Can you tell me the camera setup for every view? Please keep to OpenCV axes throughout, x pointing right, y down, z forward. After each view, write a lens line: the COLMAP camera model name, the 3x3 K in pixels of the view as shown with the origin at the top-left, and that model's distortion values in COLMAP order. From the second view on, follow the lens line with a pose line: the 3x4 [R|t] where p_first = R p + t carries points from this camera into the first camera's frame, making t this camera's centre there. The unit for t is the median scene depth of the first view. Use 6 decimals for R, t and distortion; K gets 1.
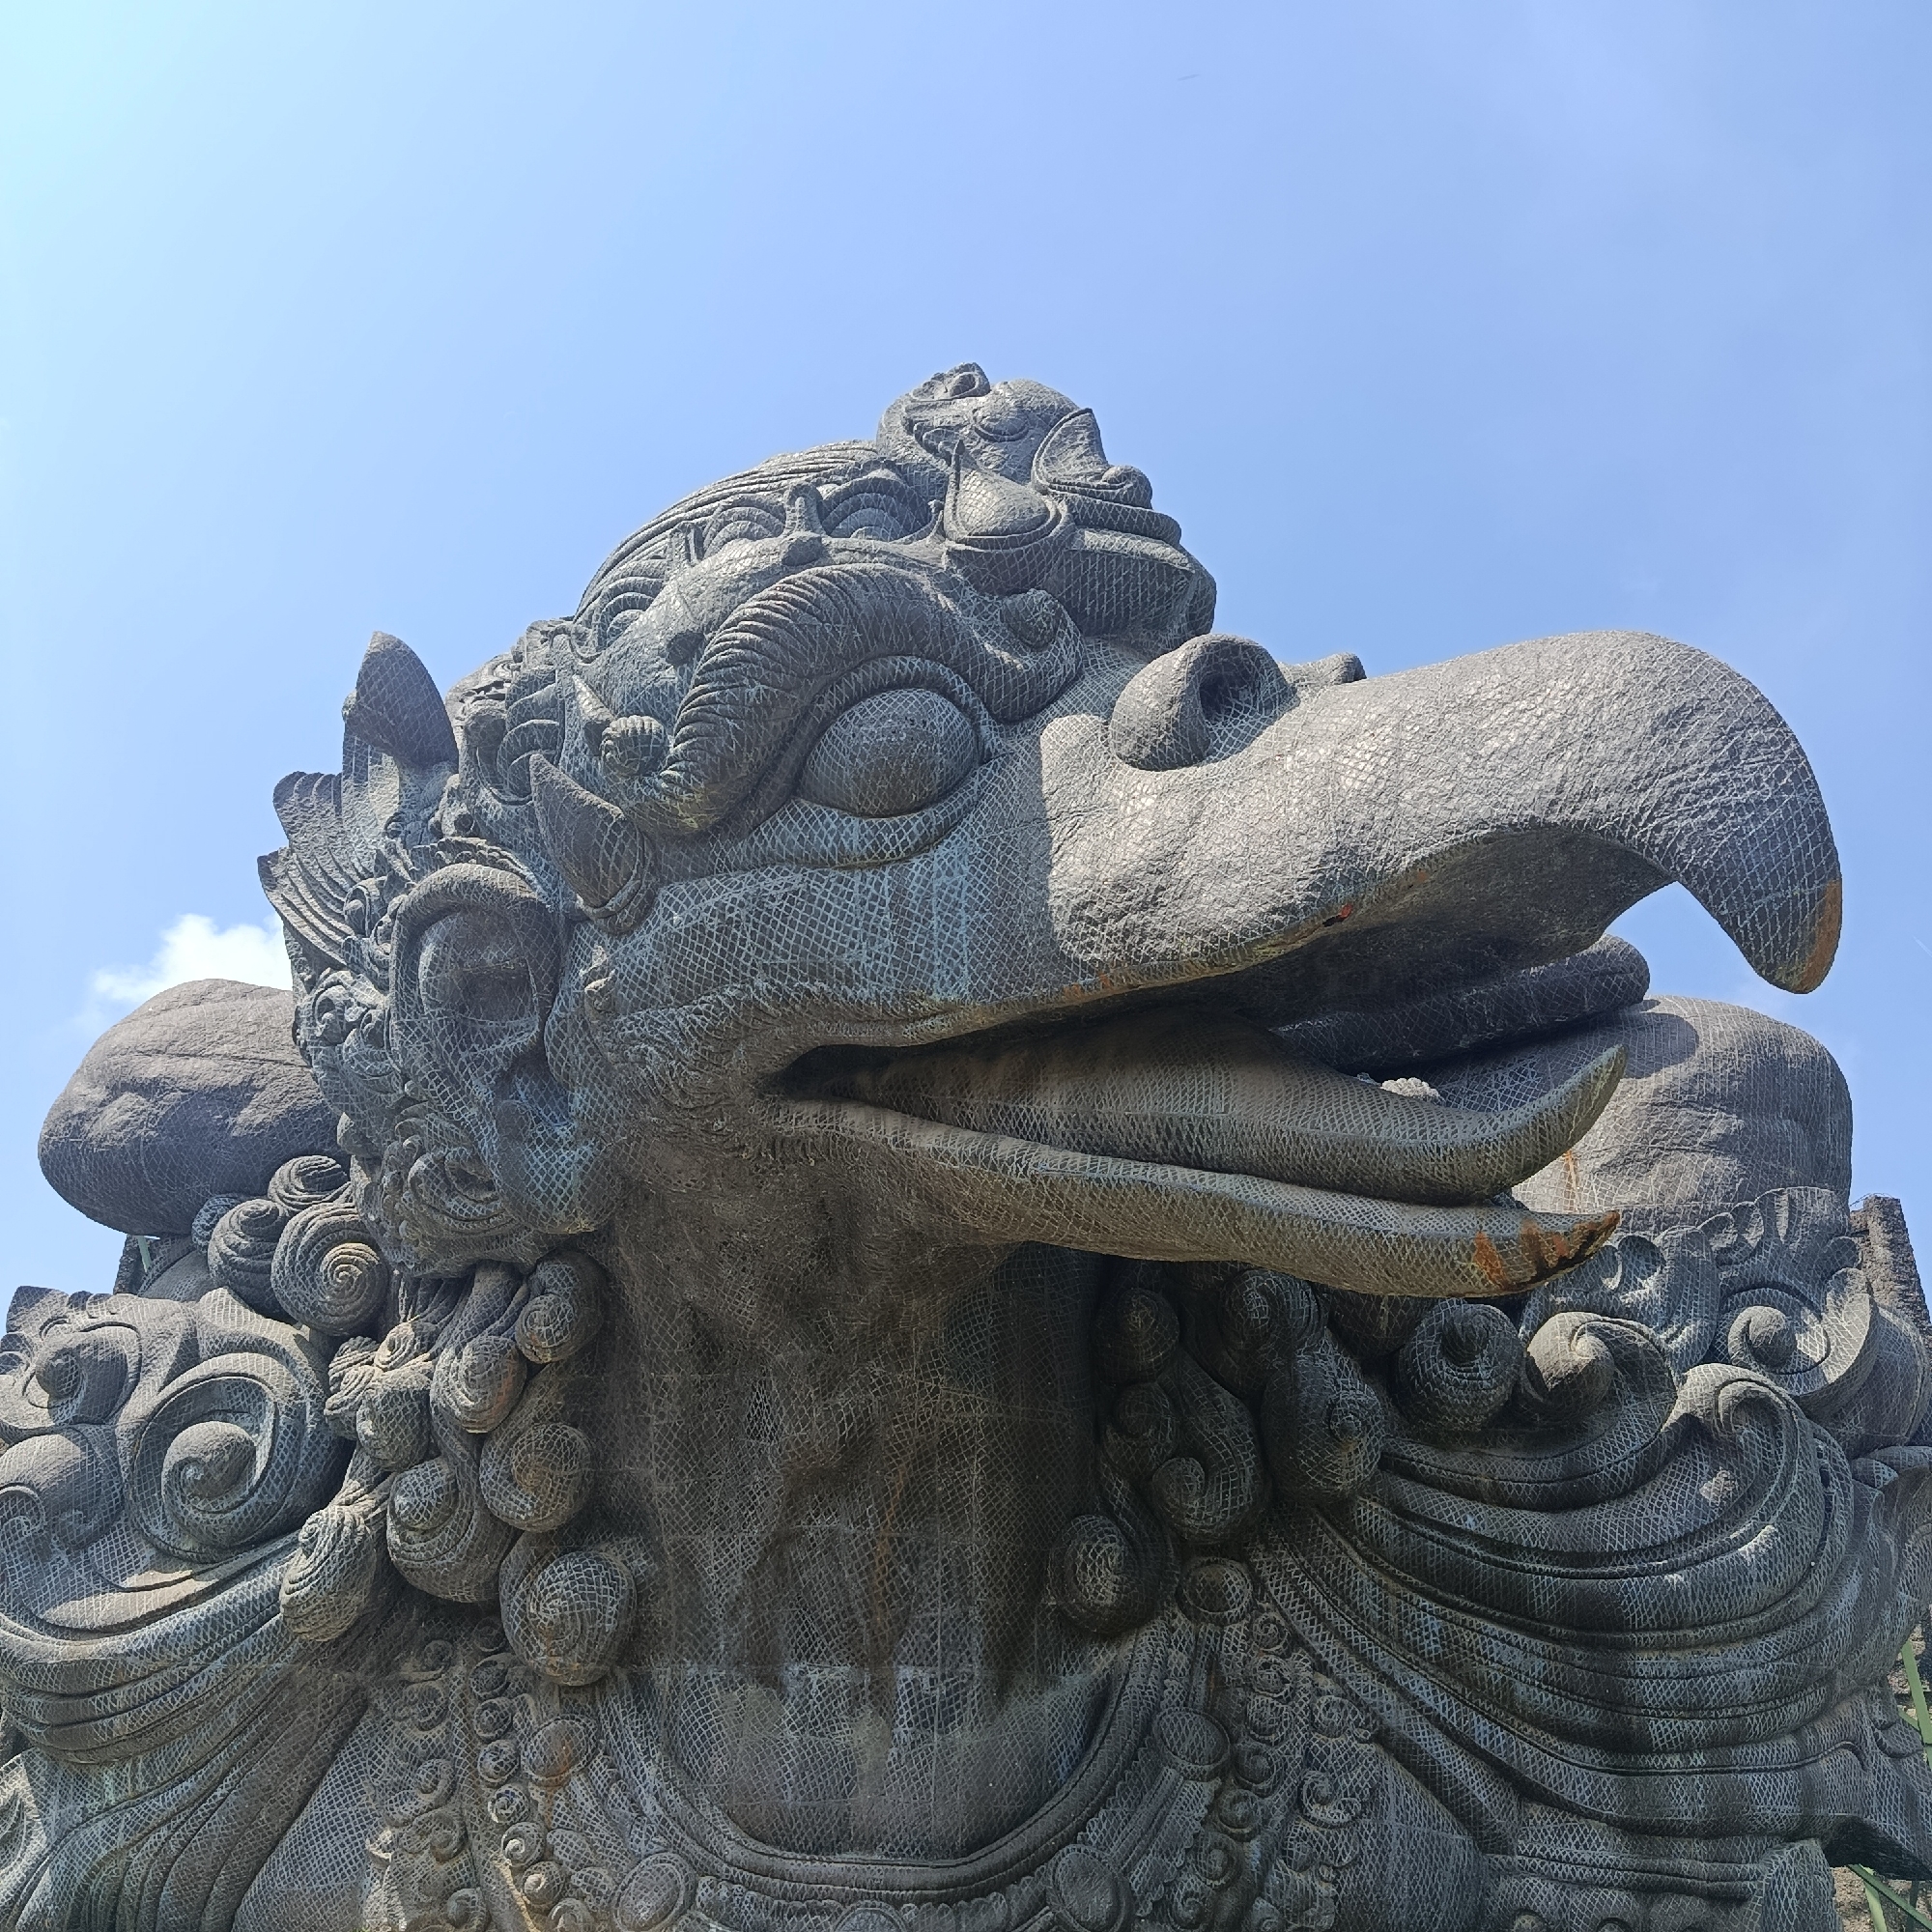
lens RADIAL K [[1789.1, 0, 969.0], [0, 1789.1, 949.7], [0, 0, 1]] dist [0.076952, -0.132967]
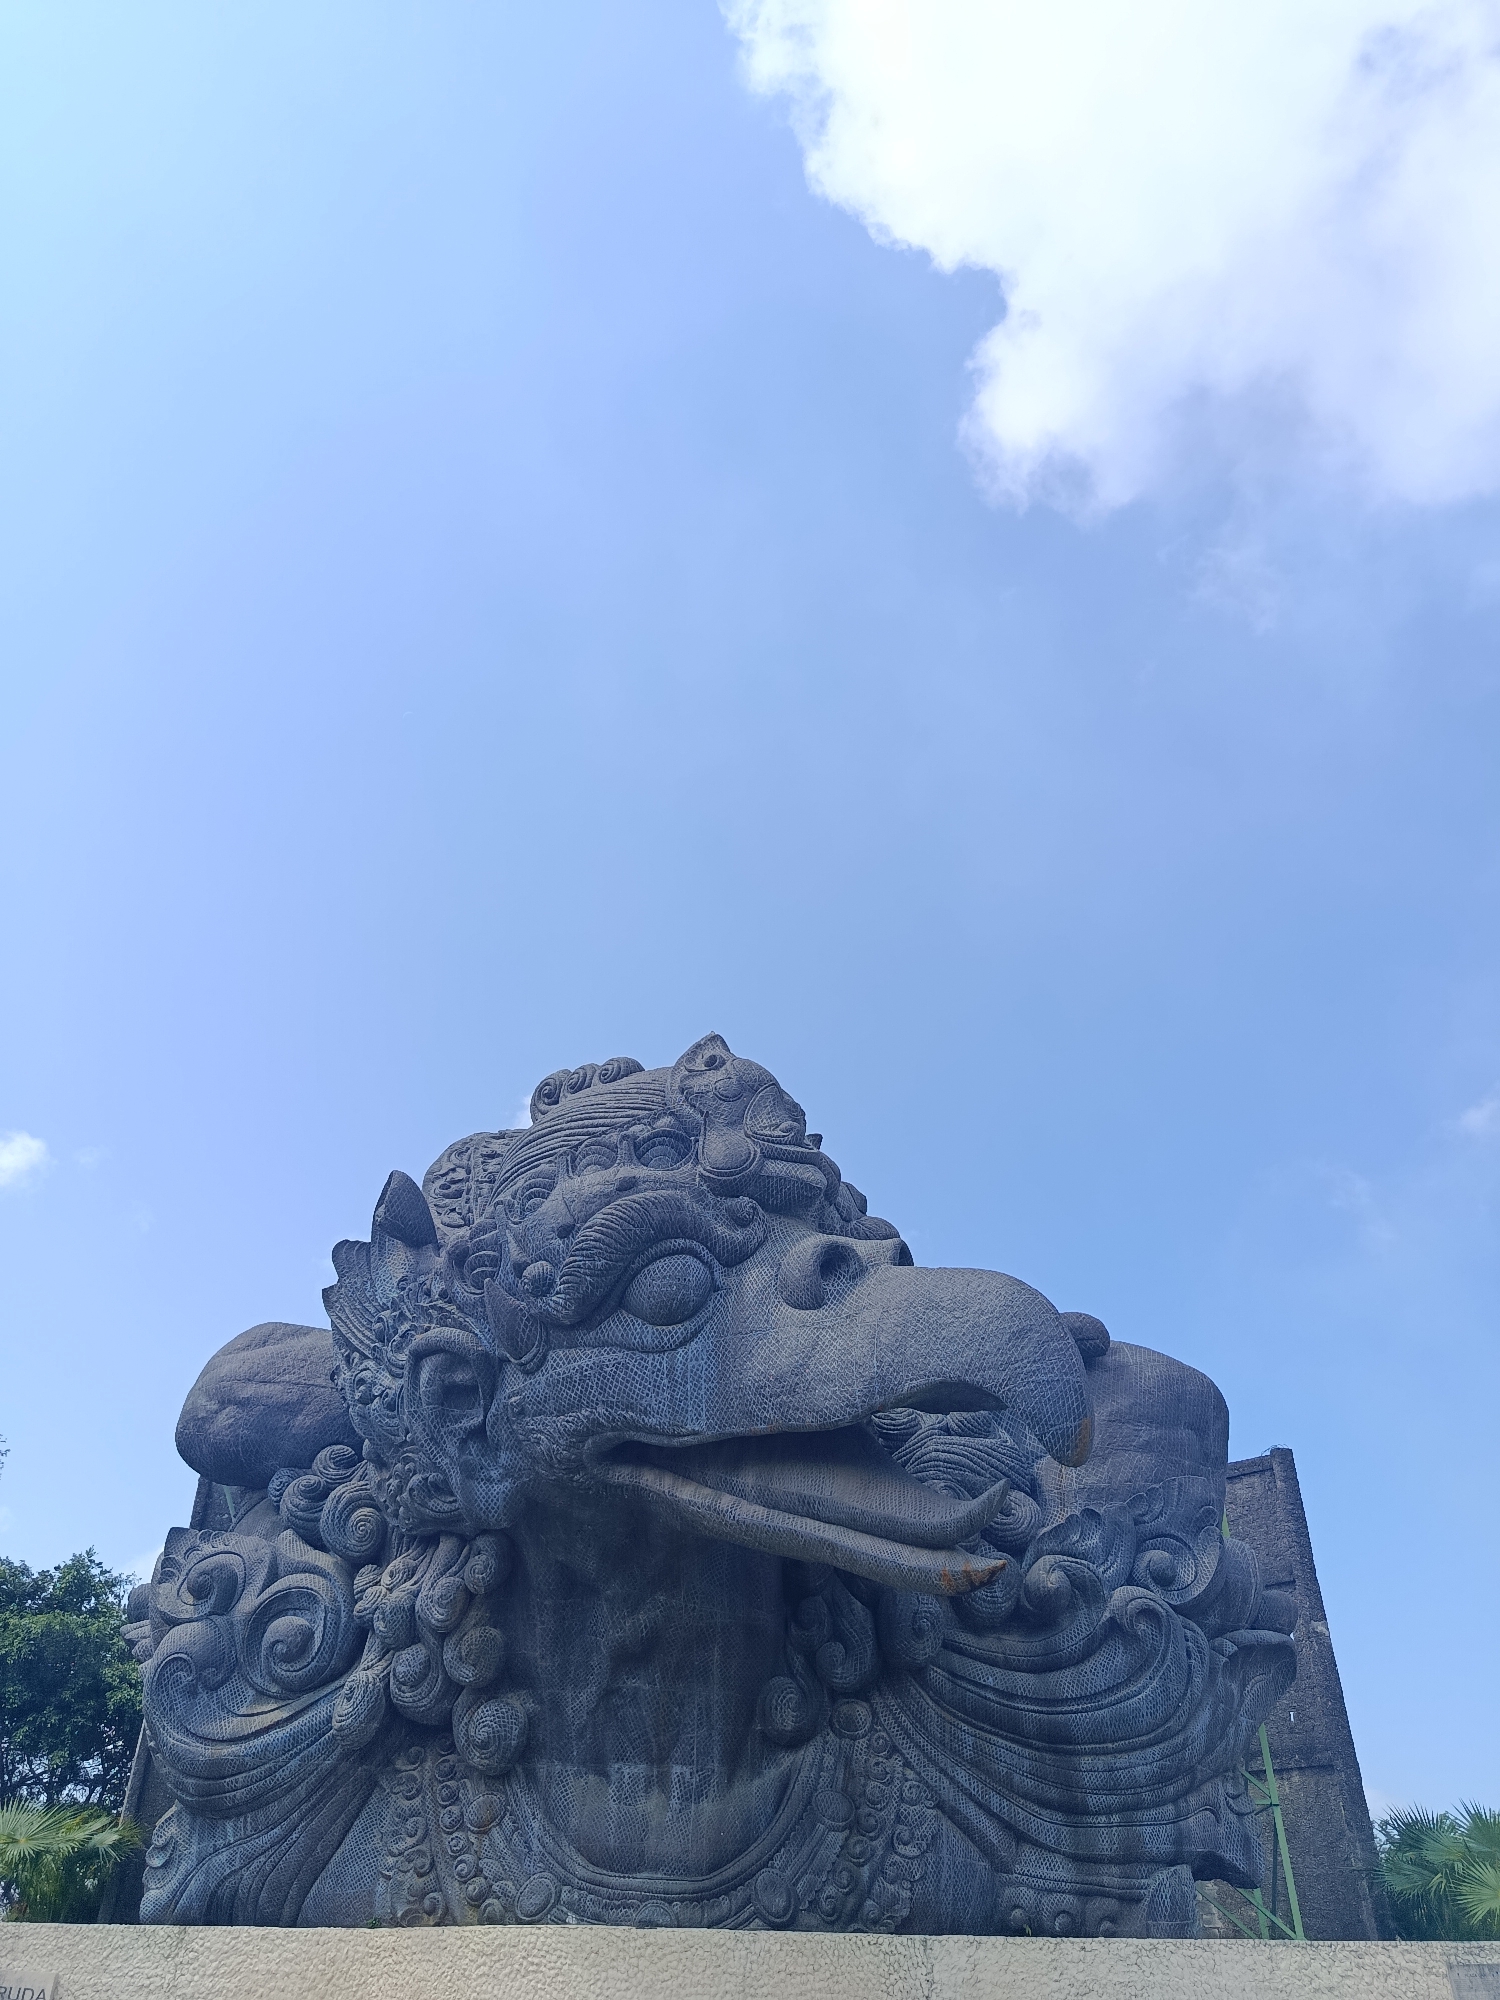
lens RADIAL K [[1389.9, 0, 753.6], [0, 1389.9, 988.5], [0, 0, 1]] dist [0.028442, -0.053457]
pose [[0.999999, 0.000480, -0.000959, 0.043016], [-0.000568, 0.995646, -0.093219, -0.247266], [0.000910, 0.093219, 0.995645, -0.463112]]
